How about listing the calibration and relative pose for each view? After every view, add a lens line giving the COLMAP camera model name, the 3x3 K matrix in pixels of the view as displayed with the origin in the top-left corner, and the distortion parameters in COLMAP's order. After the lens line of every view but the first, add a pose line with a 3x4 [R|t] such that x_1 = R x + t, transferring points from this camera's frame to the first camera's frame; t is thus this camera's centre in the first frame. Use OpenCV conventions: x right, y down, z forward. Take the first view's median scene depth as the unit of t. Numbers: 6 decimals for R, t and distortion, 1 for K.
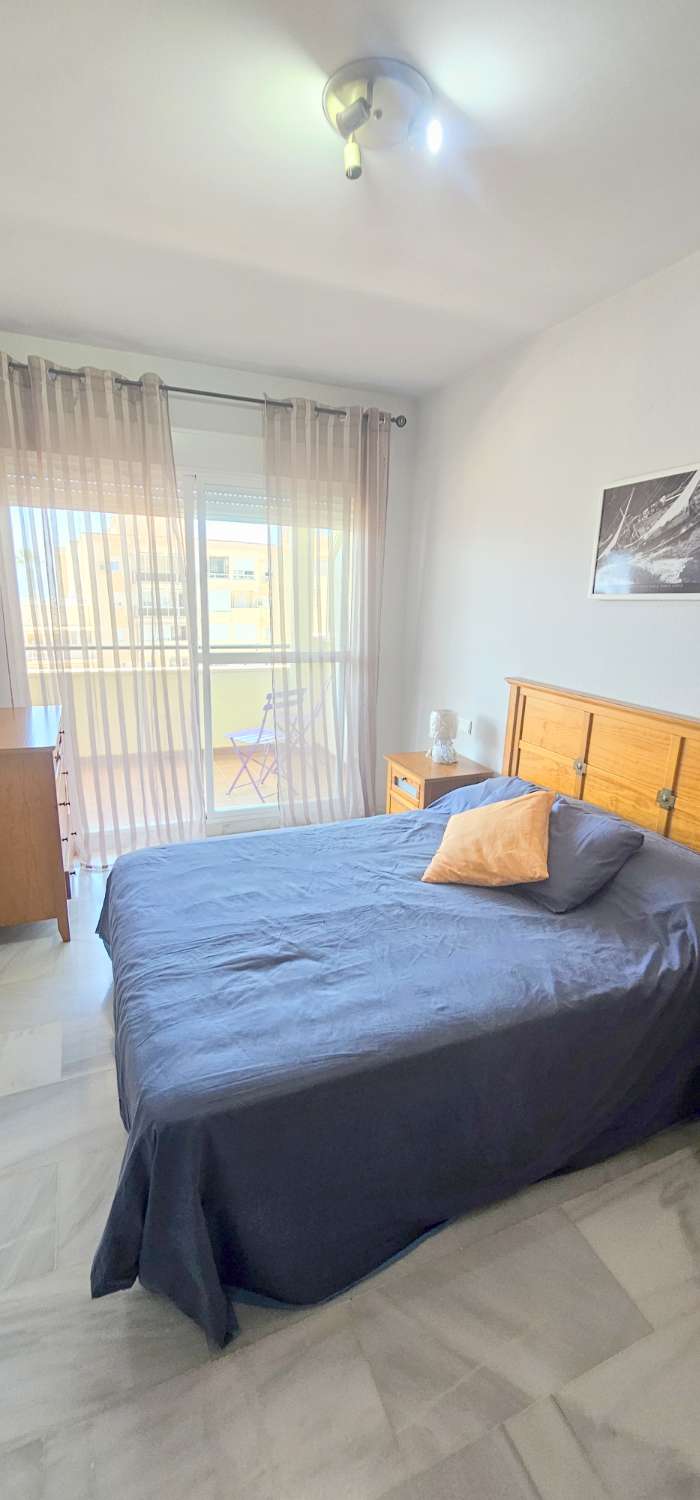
lens RADIAL K [[615.4, 0, 348.3], [0, 615.4, 753.2], [0, 0, 1]] dist [-0.003901, 0.000380]
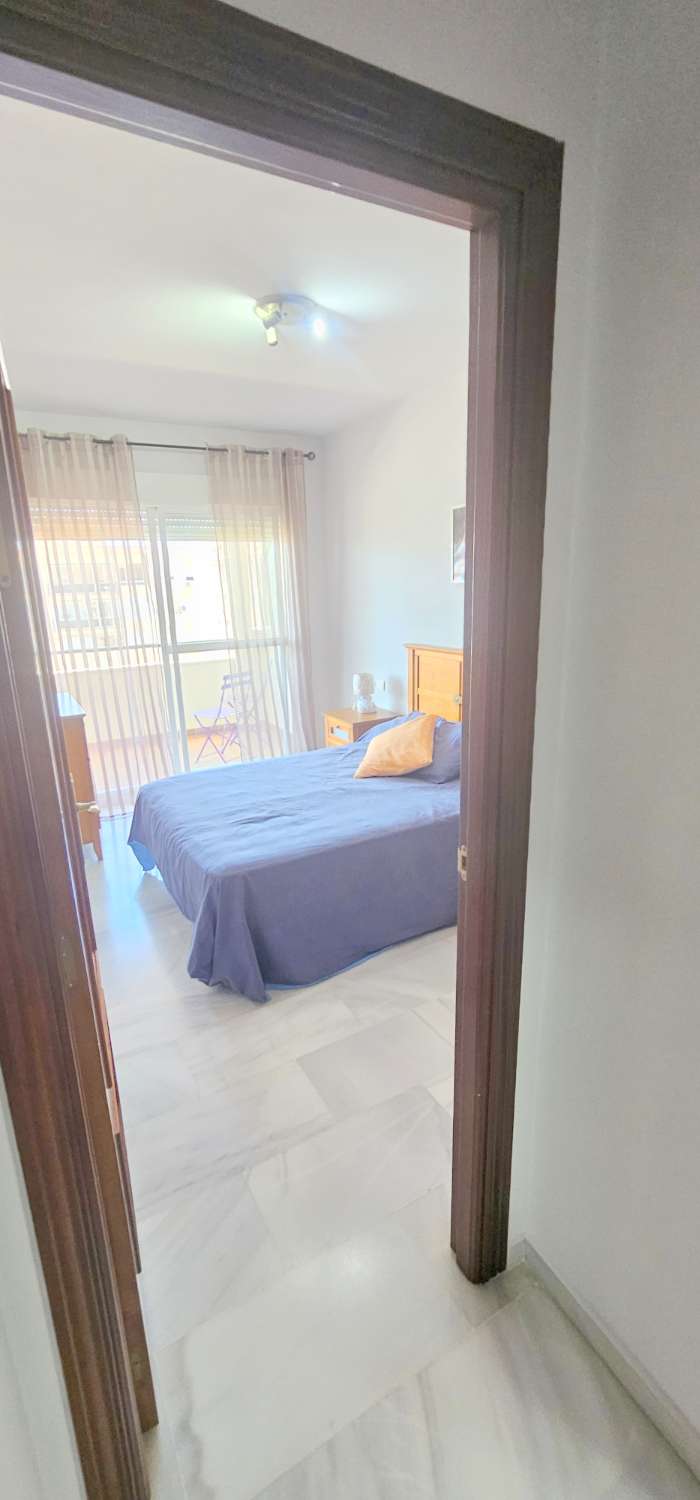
lens RADIAL K [[615.4, 0, 340.9], [0, 615.4, 752.3], [0, 0, 1]] dist [-0.003901, 0.000380]
pose [[0.992062, -0.089055, 0.088784, -0.039435], [0.088707, 0.996027, 0.007860, 0.130208], [-0.089131, 0.000078, 0.996020, -0.492818]]
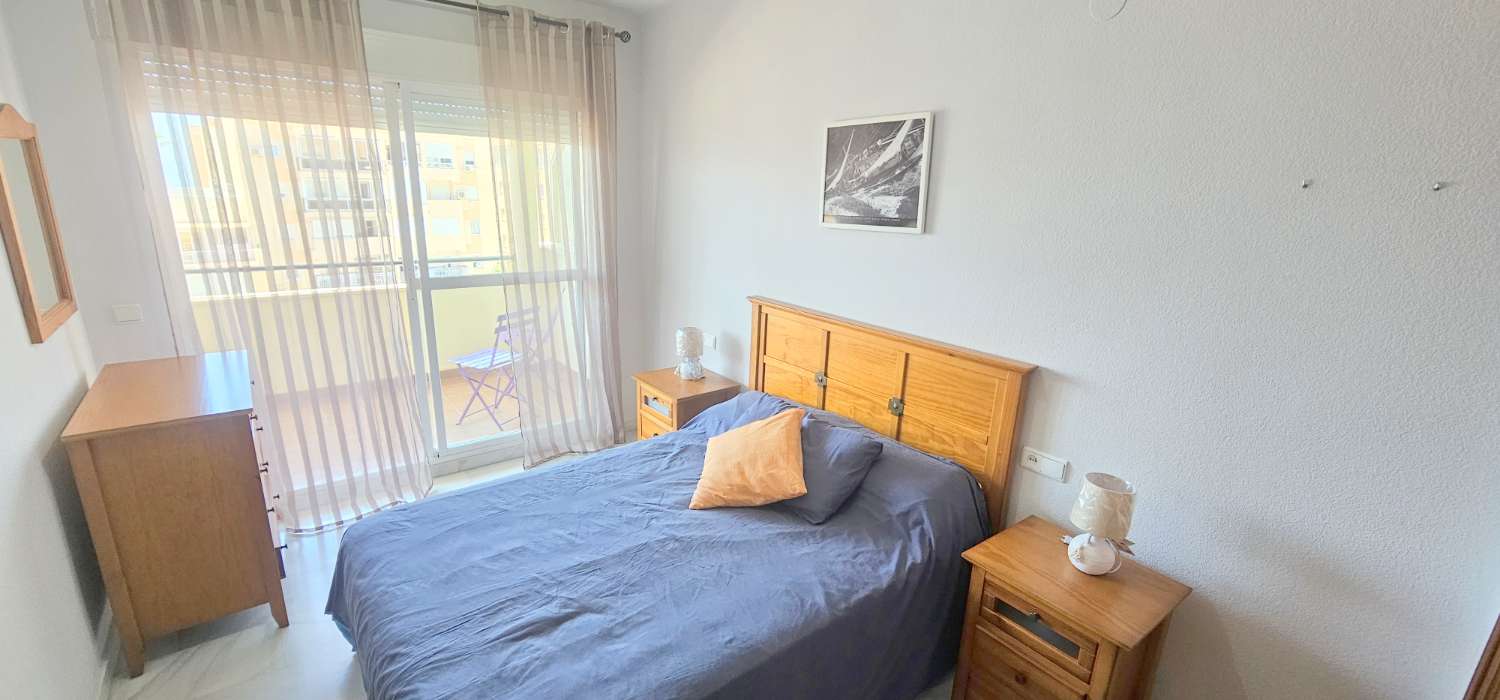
lens RADIAL K [[615.4, 0, 752.3], [0, 615.4, 353.7], [0, 0, 1]] dist [-0.003901, 0.000380]
pose [[0.957868, -0.069445, 0.278686, -0.048719], [0.064911, 0.997566, 0.025476, -0.070507], [-0.279776, -0.006312, 0.960044, -0.016284]]
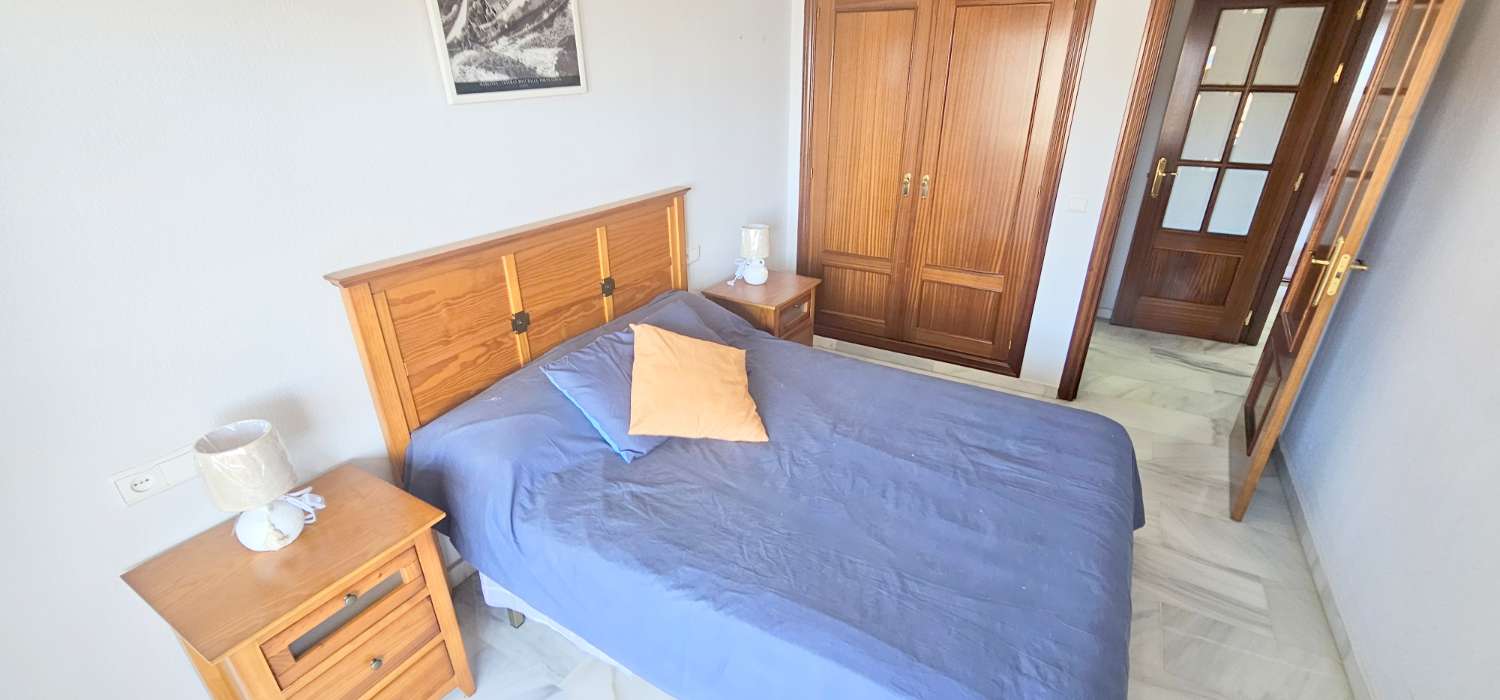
lens RADIAL K [[615.4, 0, 752.0], [0, 615.4, 356.3], [0, 0, 1]] dist [-0.003901, 0.000380]
pose [[-0.604822, -0.361209, 0.709731, -0.454188], [0.192445, 0.798510, 0.570392, -0.400391], [-0.772758, 0.481570, -0.413444, 1.320274]]
